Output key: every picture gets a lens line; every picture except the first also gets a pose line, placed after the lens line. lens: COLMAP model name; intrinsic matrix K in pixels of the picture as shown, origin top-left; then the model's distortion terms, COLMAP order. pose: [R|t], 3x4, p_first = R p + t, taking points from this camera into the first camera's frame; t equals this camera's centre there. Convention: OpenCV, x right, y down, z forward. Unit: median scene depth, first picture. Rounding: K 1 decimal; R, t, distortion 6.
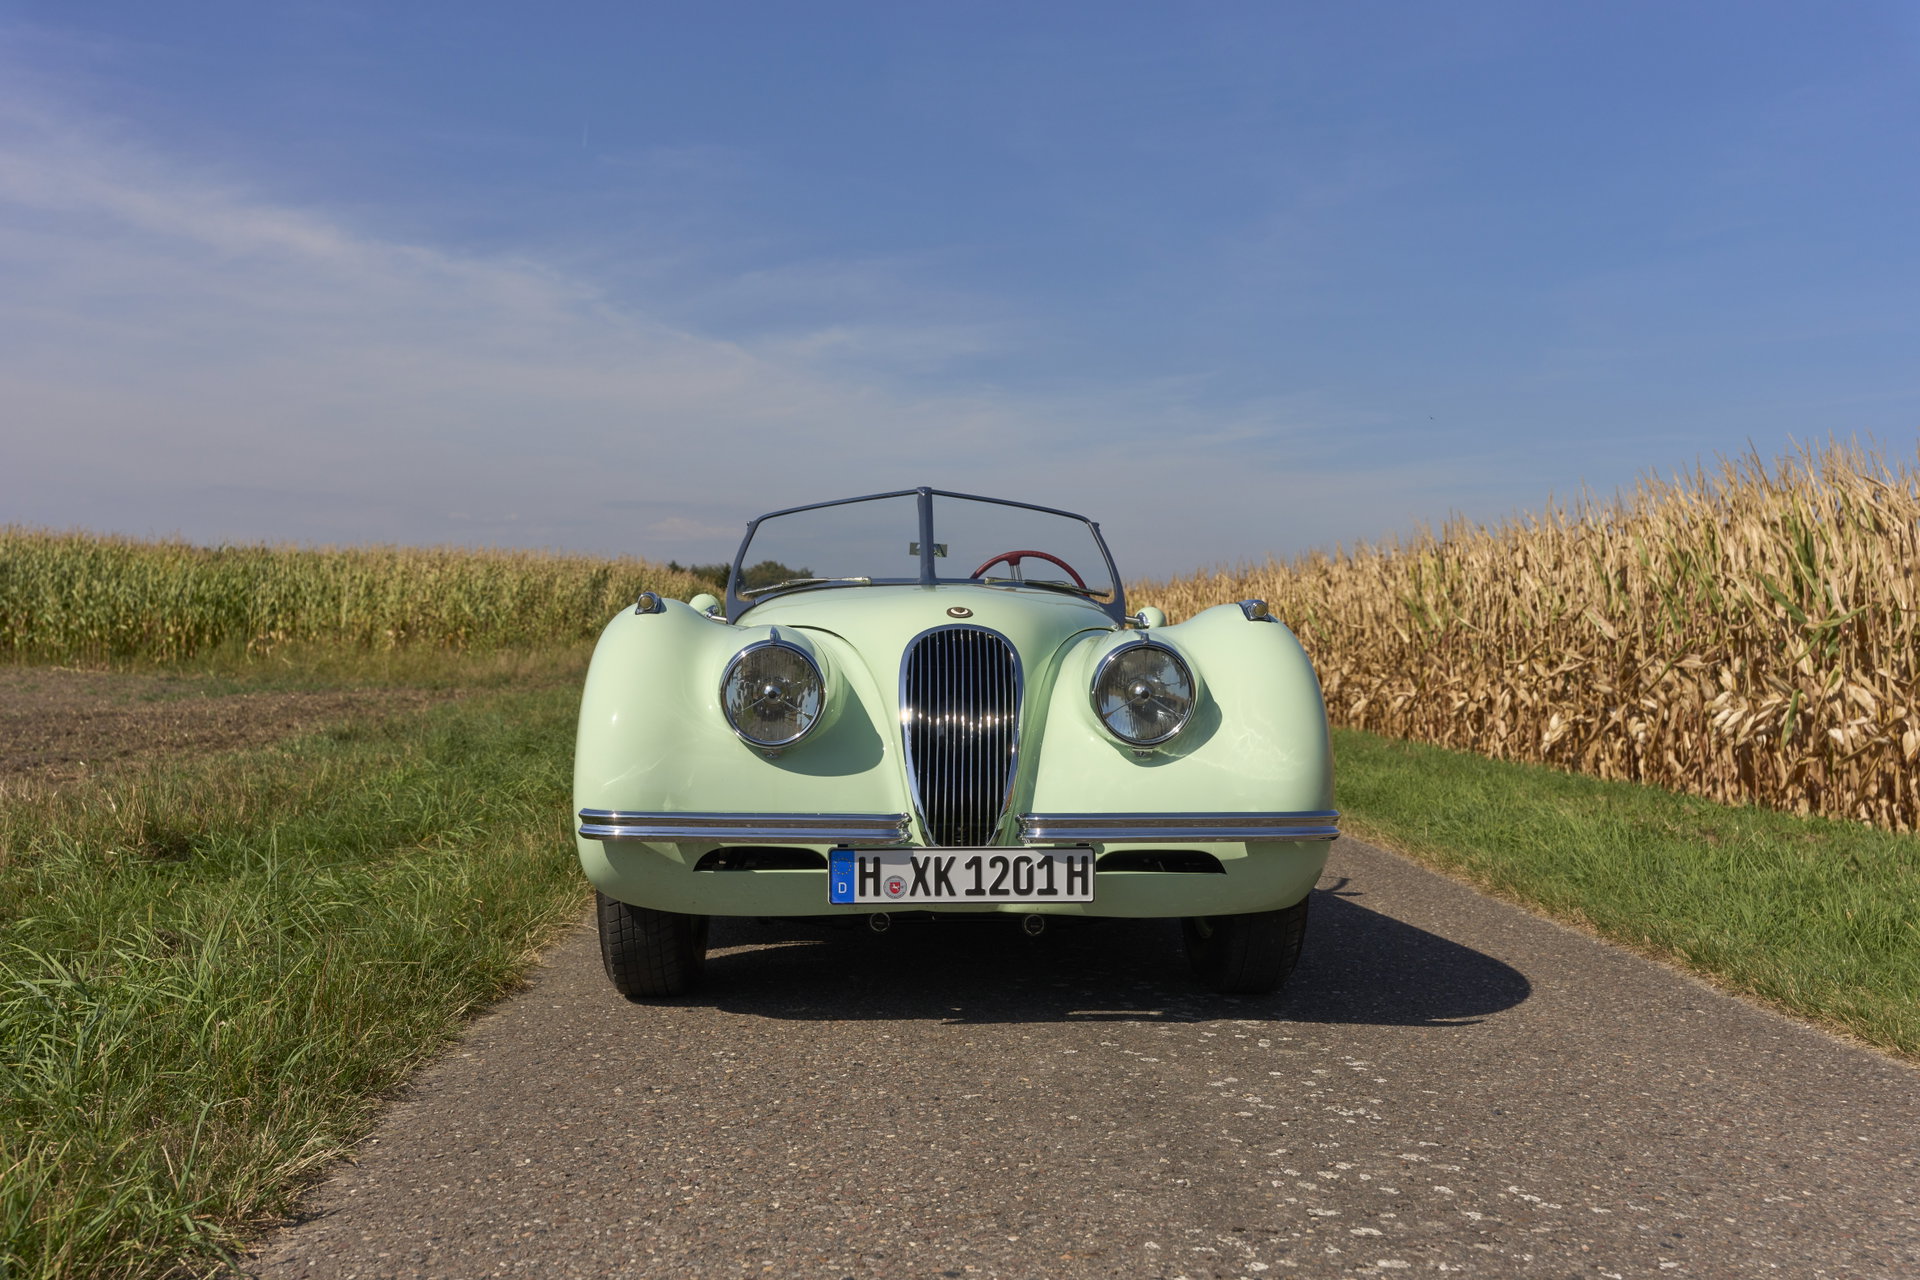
lens RADIAL K [[1876.6, 0, 971.2], [0, 1876.6, 628.7], [0, 0, 1]] dist [0.009603, 0.010309]
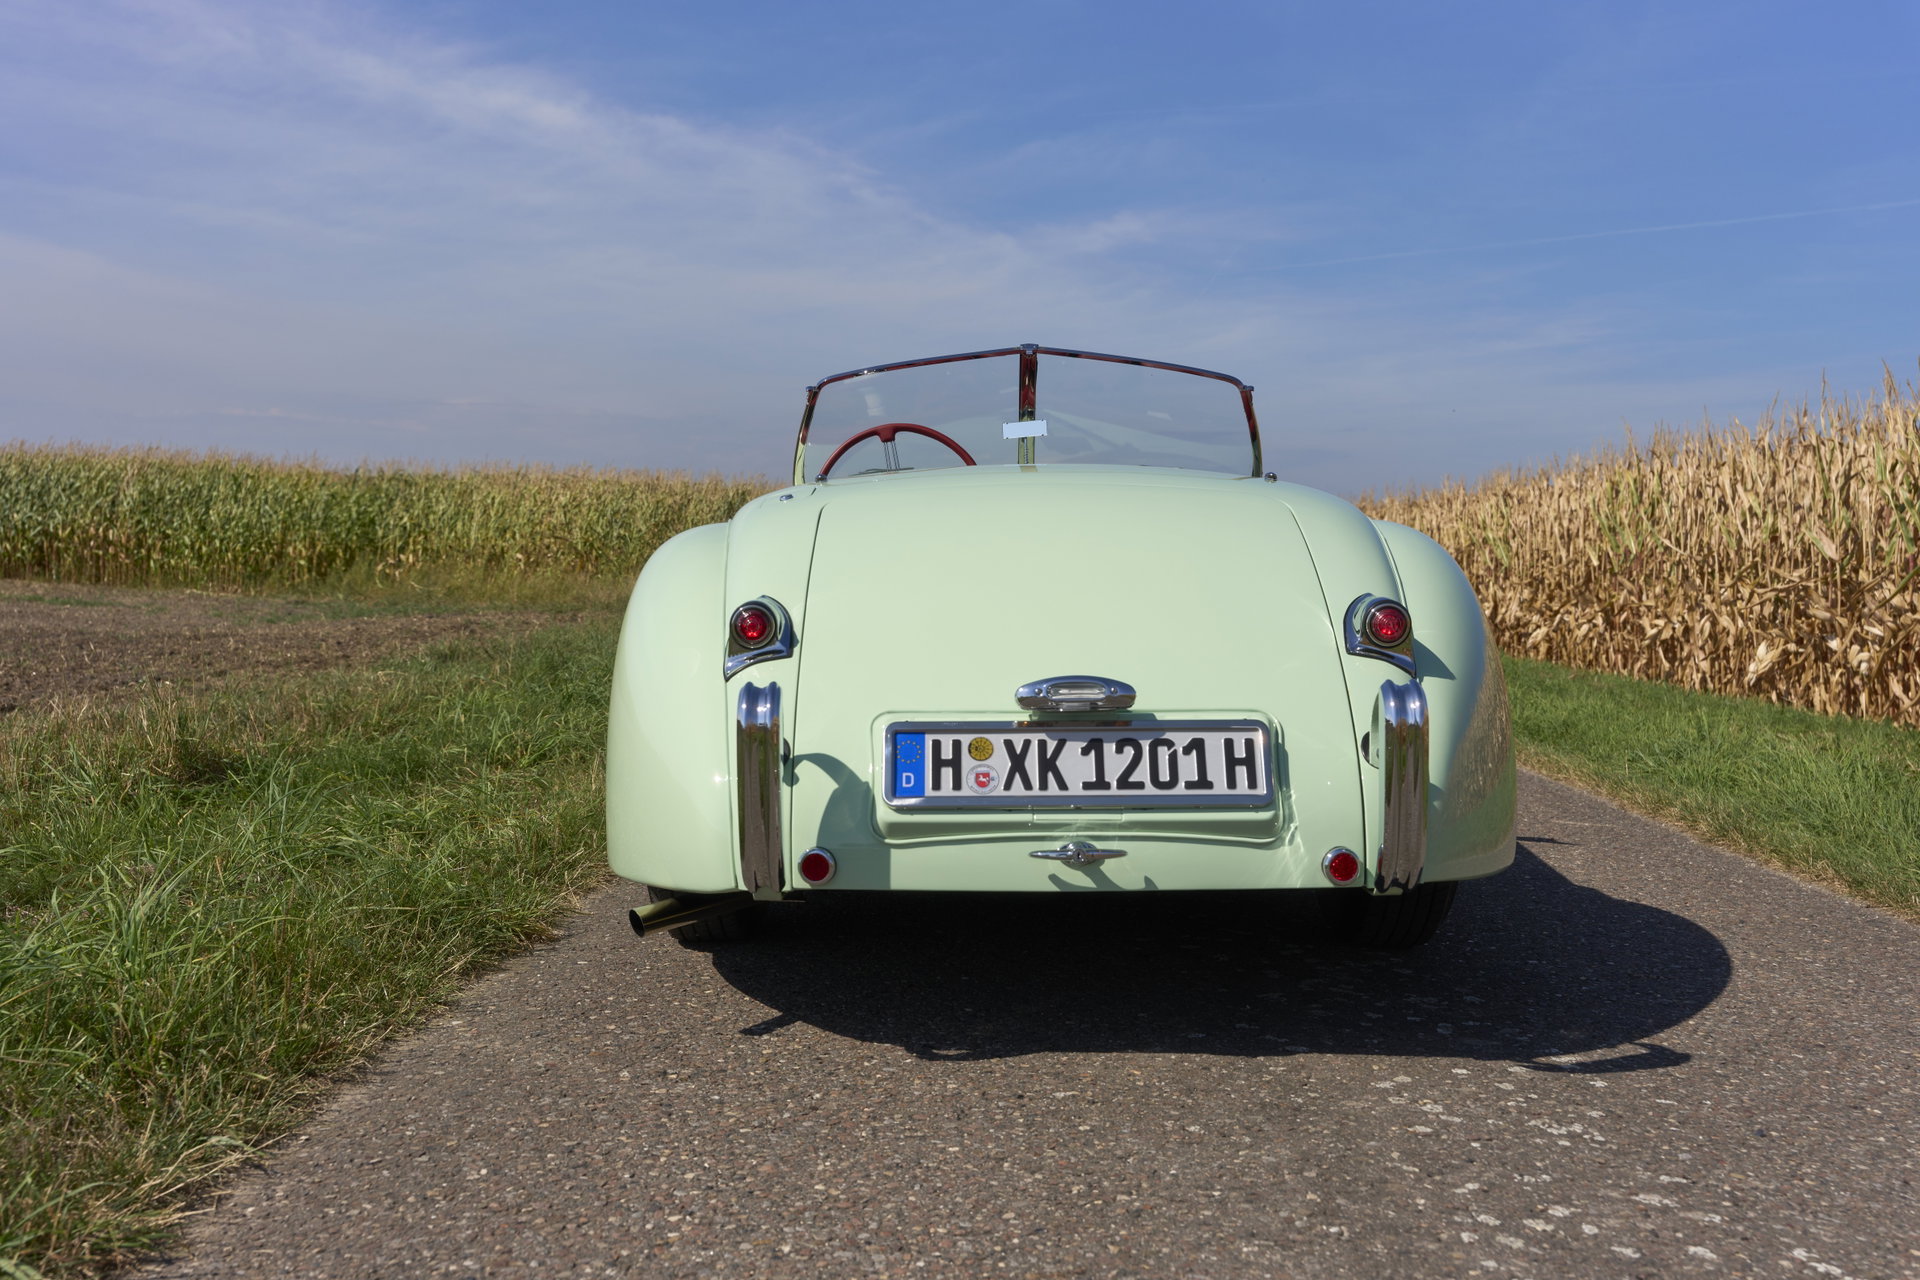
lens RADIAL K [[1876.6, 0, 971.2], [0, 1876.6, 628.7], [0, 0, 1]] dist [0.009603, 0.010309]
pose [[0.996413, 0.004470, -0.084507, 0.020136], [-0.001604, 0.999422, 0.033947, 0.022111], [0.084610, -0.033690, 0.995844, 0.172096]]
